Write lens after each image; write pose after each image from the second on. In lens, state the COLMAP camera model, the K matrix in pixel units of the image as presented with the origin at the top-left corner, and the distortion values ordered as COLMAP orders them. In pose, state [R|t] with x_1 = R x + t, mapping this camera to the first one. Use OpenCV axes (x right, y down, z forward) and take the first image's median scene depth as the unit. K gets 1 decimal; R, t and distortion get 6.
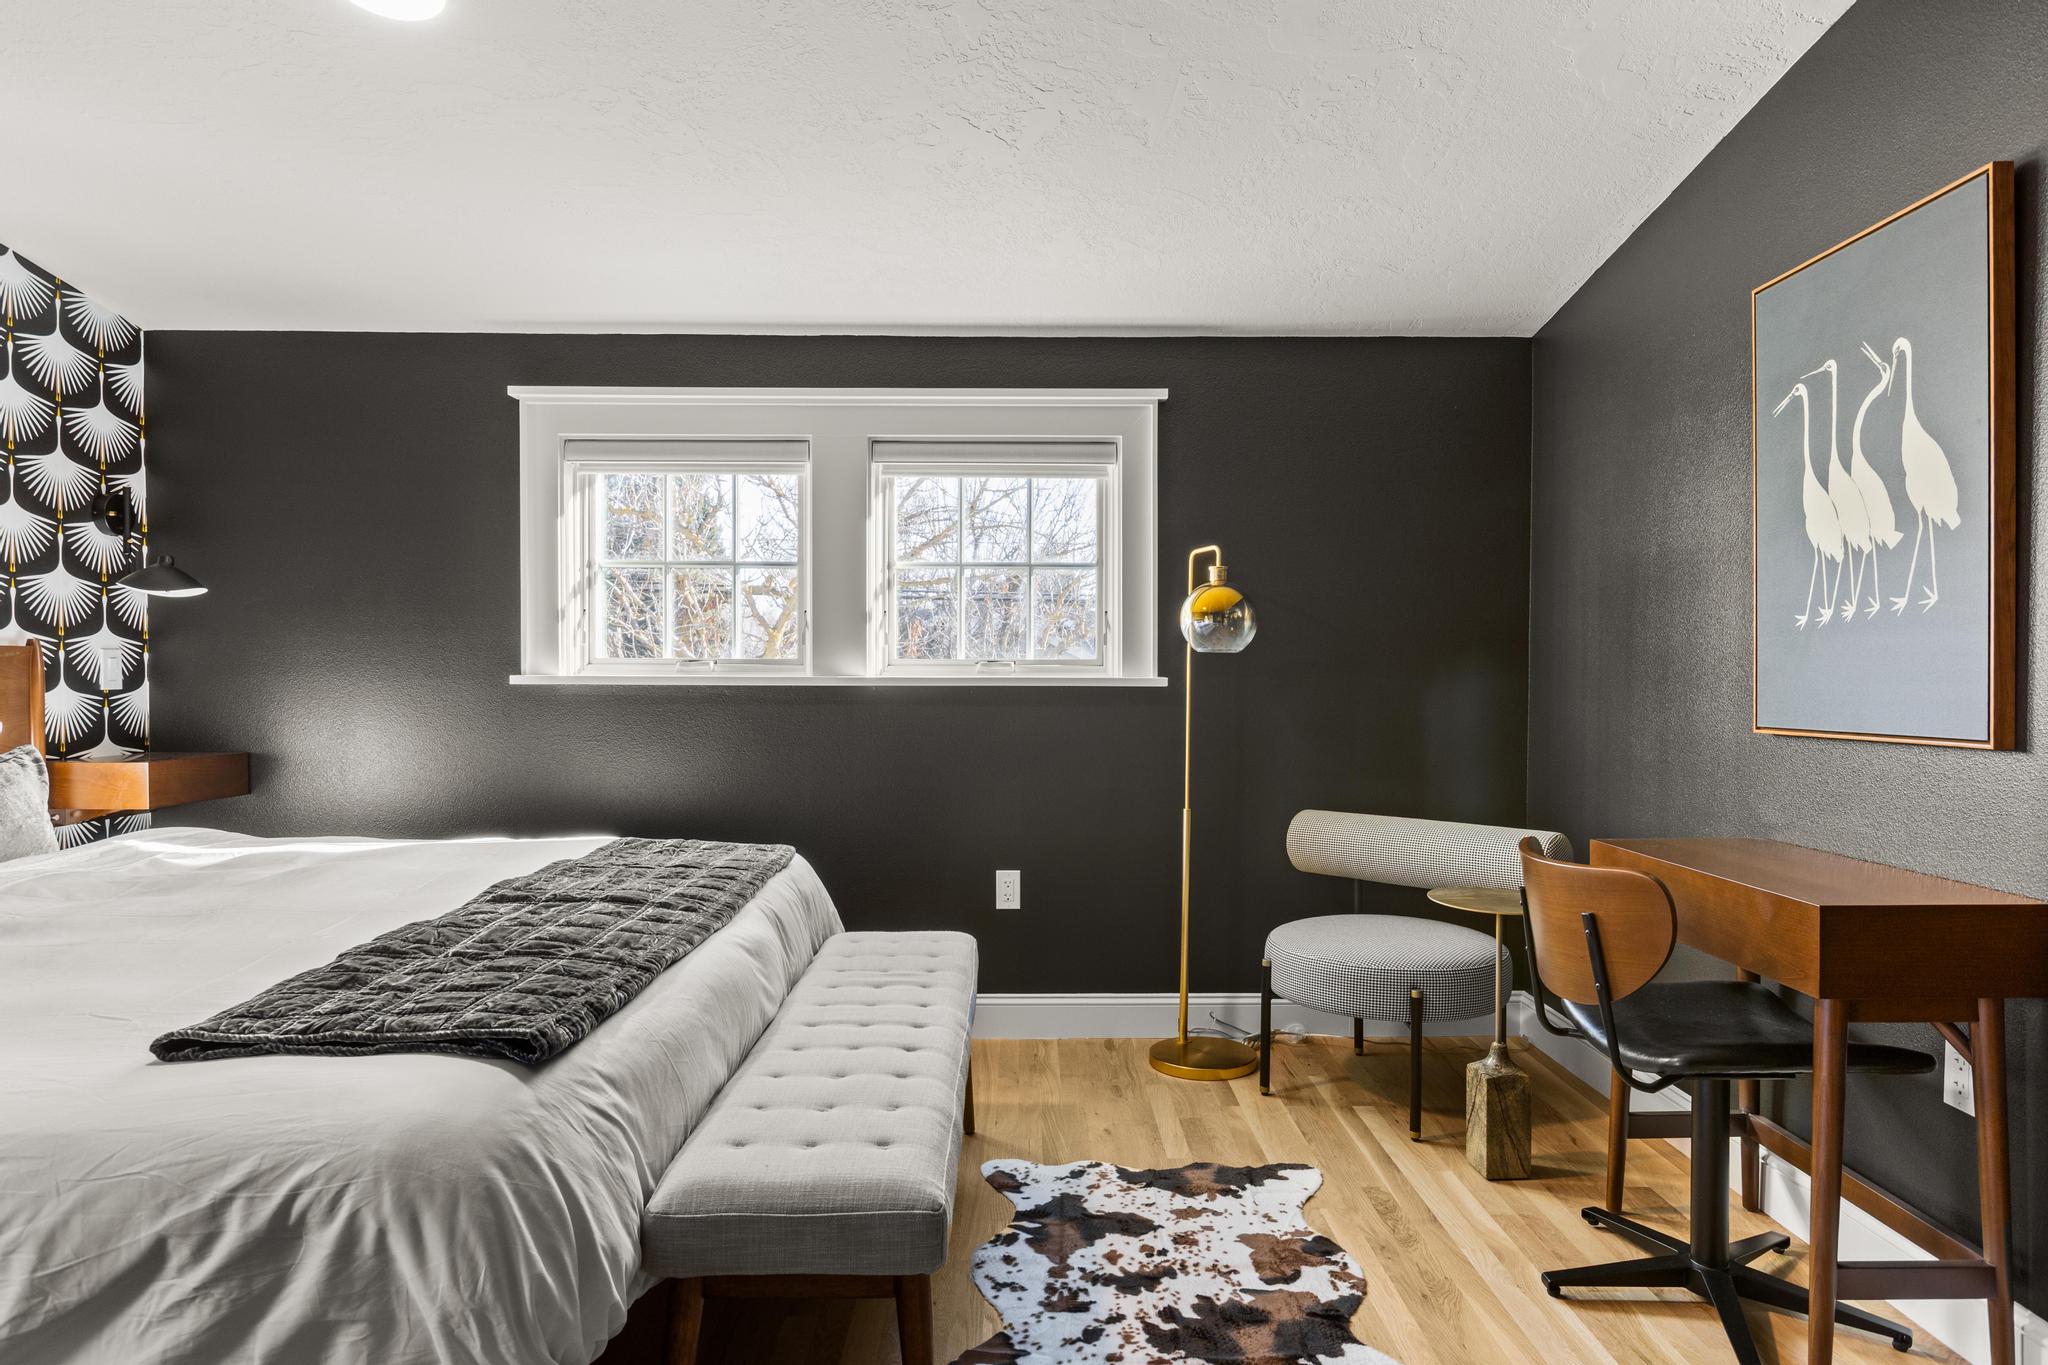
lens RADIAL K [[1158.6, 0, 1035.9], [0, 1158.6, 678.9], [0, 0, 1]] dist [0.006427, 0.000299]
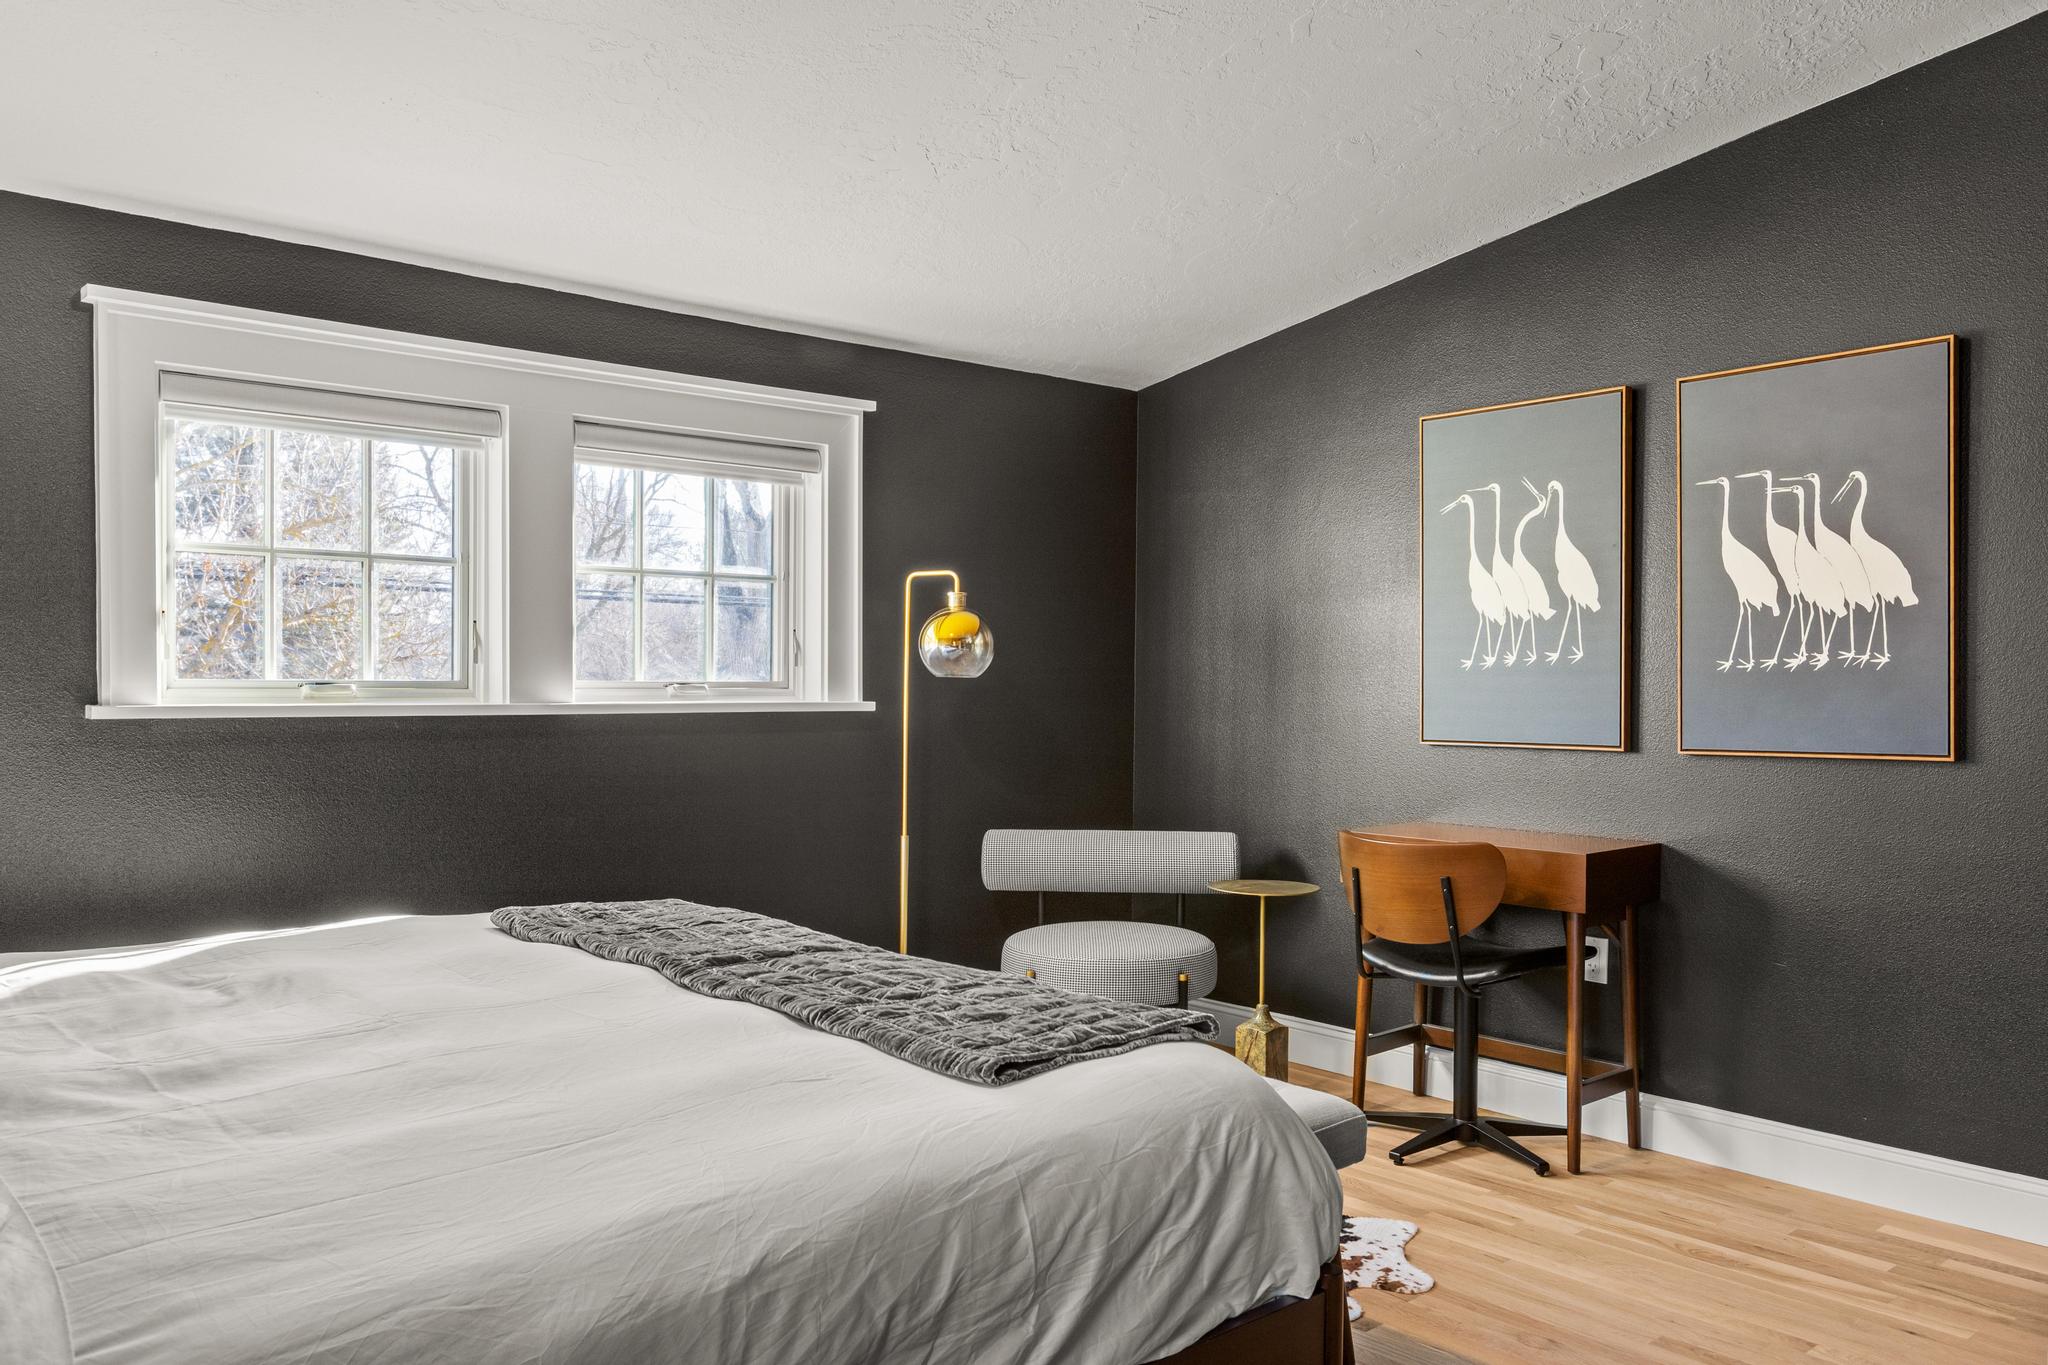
lens RADIAL K [[1484.5, 0, 1026.0], [0, 1484.5, 693.3], [0, 0, 1]] dist [0.020610, -0.004730]
pose [[0.773329, -0.004606, 0.633988, -0.842809], [-0.001205, 0.999961, 0.008735, -0.027736], [-0.634004, -0.007519, 0.773293, -0.051055]]
